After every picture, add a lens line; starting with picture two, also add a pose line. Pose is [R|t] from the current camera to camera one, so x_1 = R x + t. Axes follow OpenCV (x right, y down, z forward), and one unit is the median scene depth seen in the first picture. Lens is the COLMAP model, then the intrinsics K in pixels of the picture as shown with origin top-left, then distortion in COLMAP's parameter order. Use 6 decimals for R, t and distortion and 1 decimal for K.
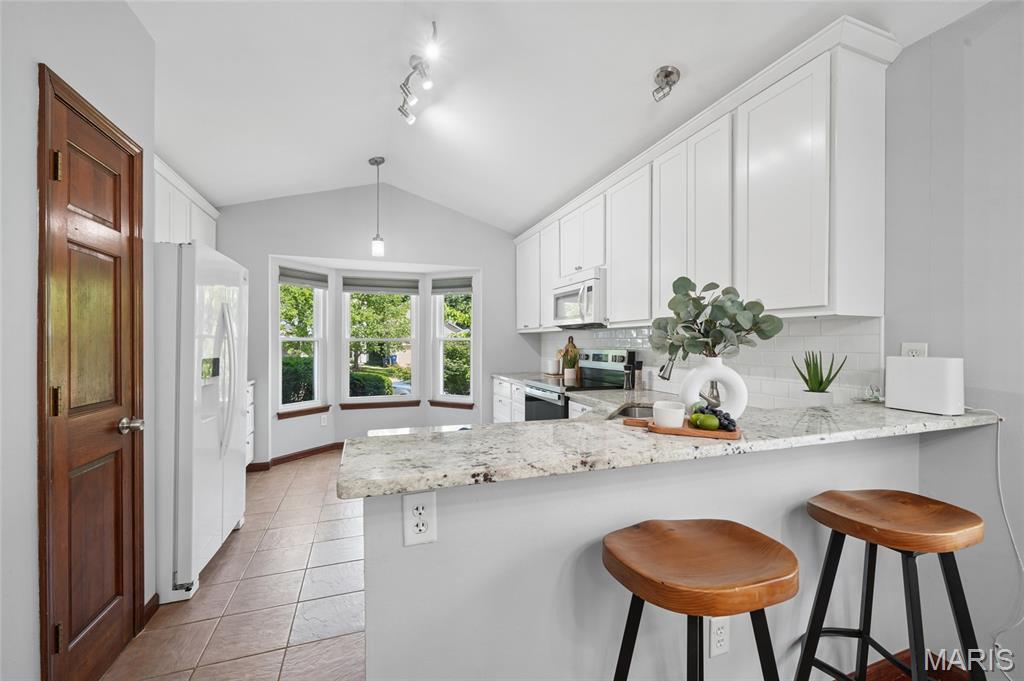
lens RADIAL K [[412.9, 0, 512.0], [0, 412.9, 340.5], [0, 0, 1]] dist [-0.000761, -0.000081]
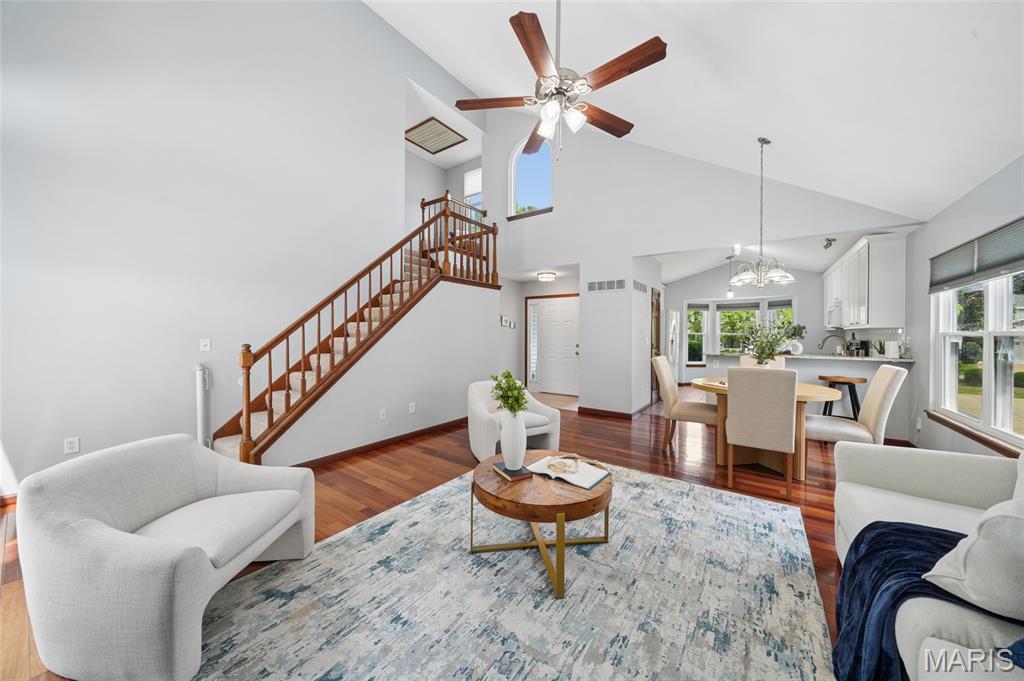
lens RADIAL K [[350.5, 0, 510.8], [0, 350.5, 336.1], [0, 0, 1]] dist [-0.010316, 0.000004]
pose [[0.573738, 0.008256, -0.818997, 0.468309], [-0.001822, 0.999960, 0.008804, -0.005976], [0.819037, -0.003559, 0.573730, -0.921389]]
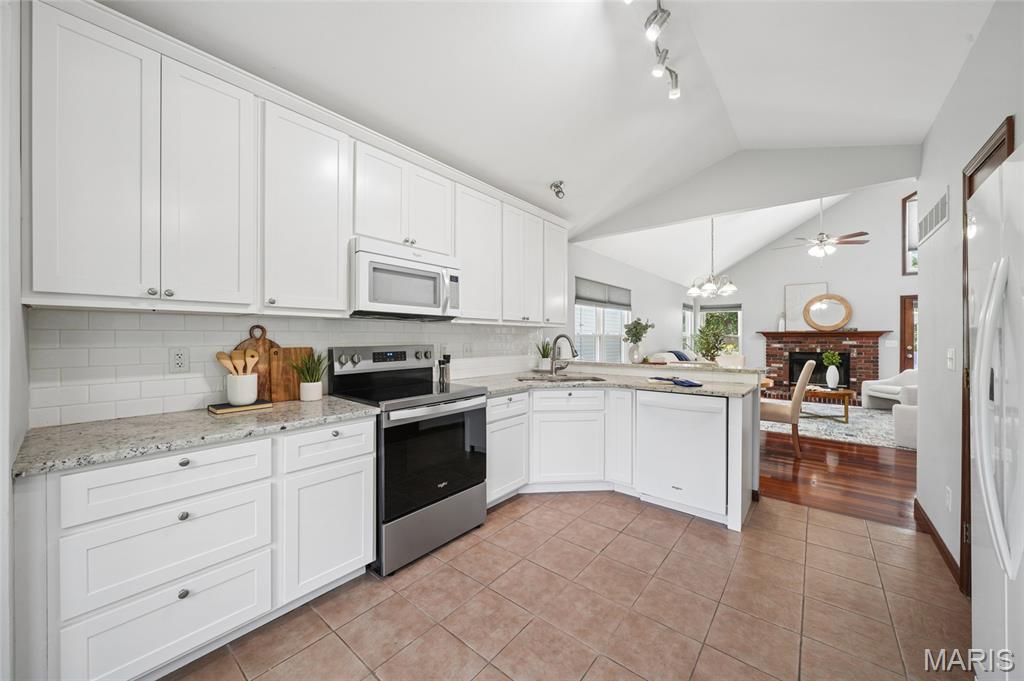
lens RADIAL K [[390.5, 0, 509.3], [0, 390.5, 337.8], [0, 0, 1]] dist [-0.000160, -0.000083]
pose [[-0.526513, -0.003964, 0.850158, -0.423656], [-0.008362, 0.999965, -0.000517, 0.003767], [-0.850126, -0.007381, -0.526527, 0.930266]]
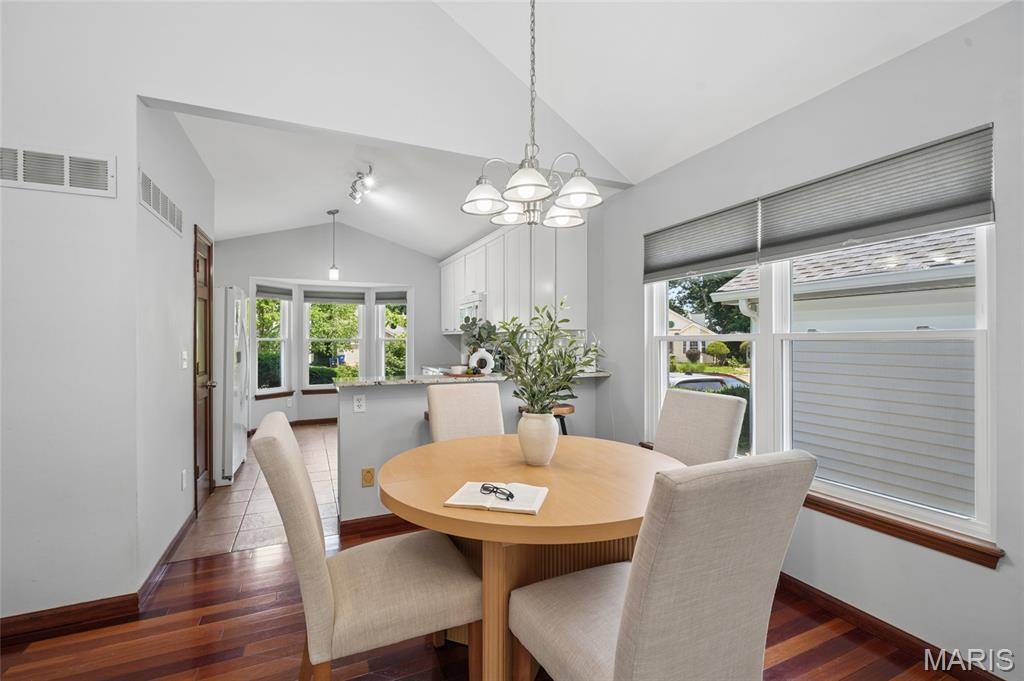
lens RADIAL K [[444.6, 0, 509.1], [0, 444.6, 339.0], [0, 0, 1]] dist [0.000722, 0.000251]
pose [[0.996568, -0.000793, 0.082776, 0.115156], [0.000823, 1.000000, -0.000329, -0.003662], [-0.082776, 0.000396, 0.996568, -0.445733]]
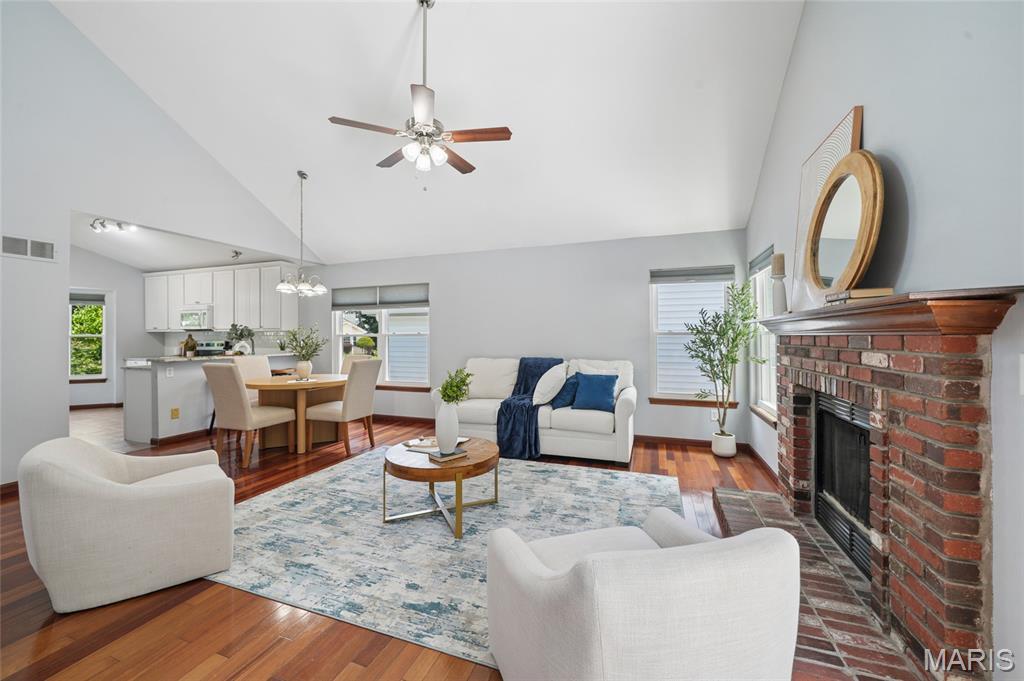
lens RADIAL K [[390.5, 0, 509.3], [0, 390.5, 337.8], [0, 0, 1]] dist [-0.000160, -0.000083]
pose [[0.642516, -0.006439, 0.766245, -0.251599], [-0.000081, 0.999964, 0.008471, -0.008438], [-0.766272, -0.005505, 0.642493, -1.098295]]
